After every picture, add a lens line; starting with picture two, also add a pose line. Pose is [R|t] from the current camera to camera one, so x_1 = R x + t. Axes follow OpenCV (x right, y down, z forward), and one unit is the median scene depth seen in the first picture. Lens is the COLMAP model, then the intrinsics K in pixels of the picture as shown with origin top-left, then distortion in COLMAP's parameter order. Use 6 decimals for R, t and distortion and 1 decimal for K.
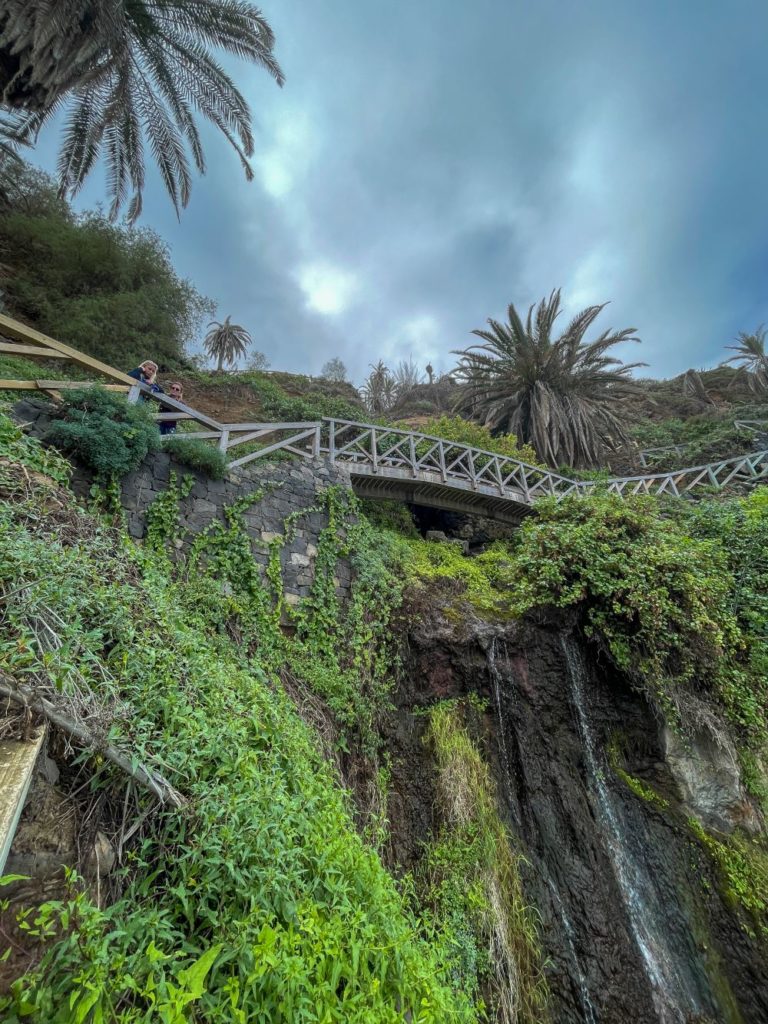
lens RADIAL K [[409.5, 0, 384.5], [0, 409.5, 512.5], [0, 0, 1]] dist [0.000151, 0.000146]
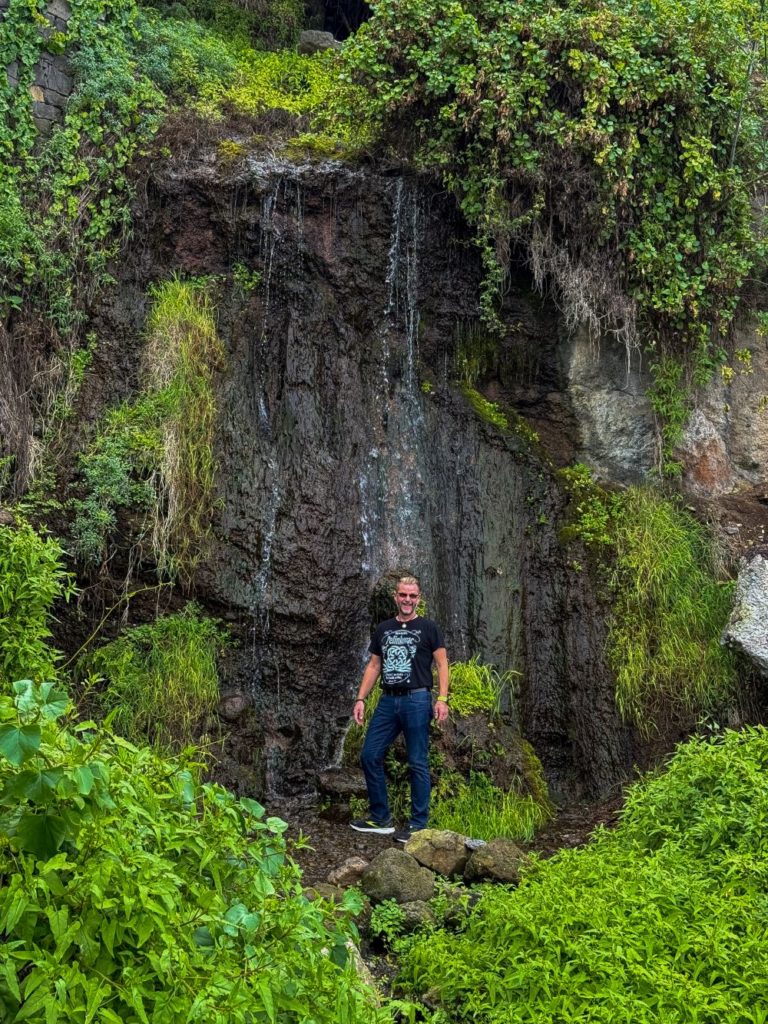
lens RADIAL K [[1424.3, 0, 382.5], [0, 1424.3, 511.3], [0, 0, 1]] dist [0.157337, -0.078652]
pose [[0.988887, 0.029549, -0.145700, 0.741608], [0.009599, 0.965312, 0.260924, 0.228742], [0.148356, -0.259423, 0.954301, -1.125241]]
